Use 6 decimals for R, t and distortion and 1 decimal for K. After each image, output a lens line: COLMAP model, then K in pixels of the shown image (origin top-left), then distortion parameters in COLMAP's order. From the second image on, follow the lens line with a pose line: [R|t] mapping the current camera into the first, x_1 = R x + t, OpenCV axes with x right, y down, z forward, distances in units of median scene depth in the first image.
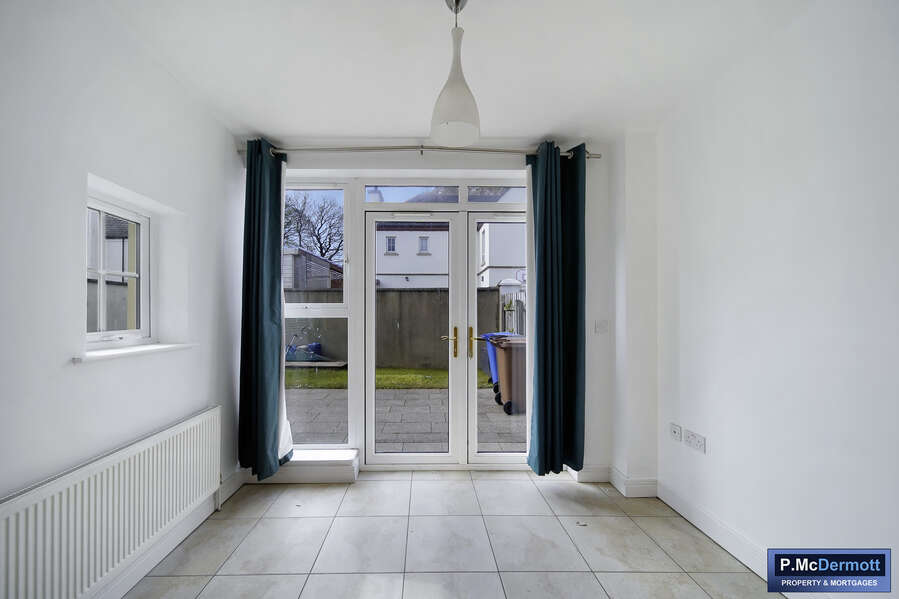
lens RADIAL K [[337.4, 0, 426.7], [0, 337.4, 313.4], [0, 0, 1]] dist [-0.000634, -0.000034]
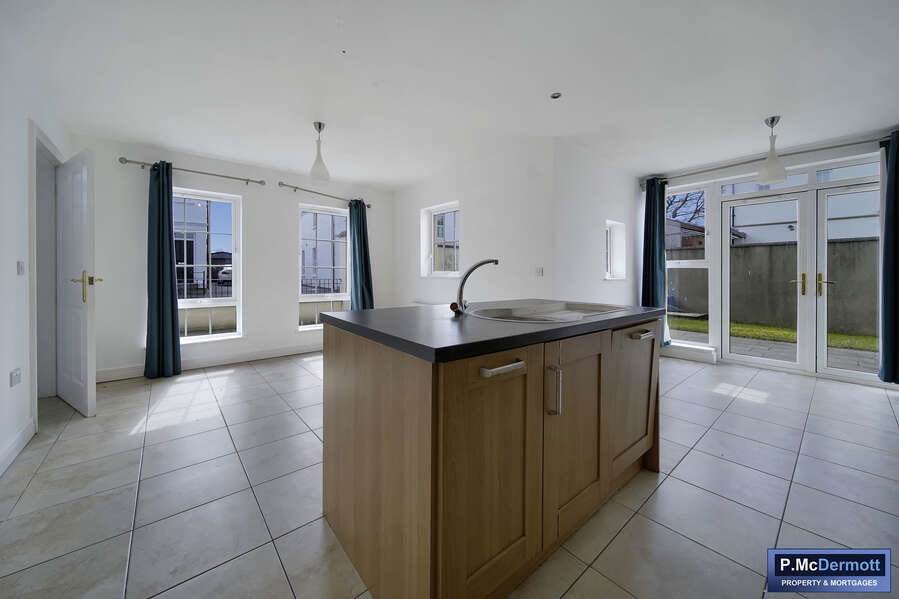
lens RADIAL K [[332.8, 0, 447.3], [0, 332.8, 275.9], [0, 0, 1]] dist [-0.002032, -0.000344]
pose [[0.639523, 0.002937, -0.768766, 0.199691], [0.003132, 0.999974, 0.006425, 0.036675], [0.768766, -0.006517, 0.639497, -1.022550]]
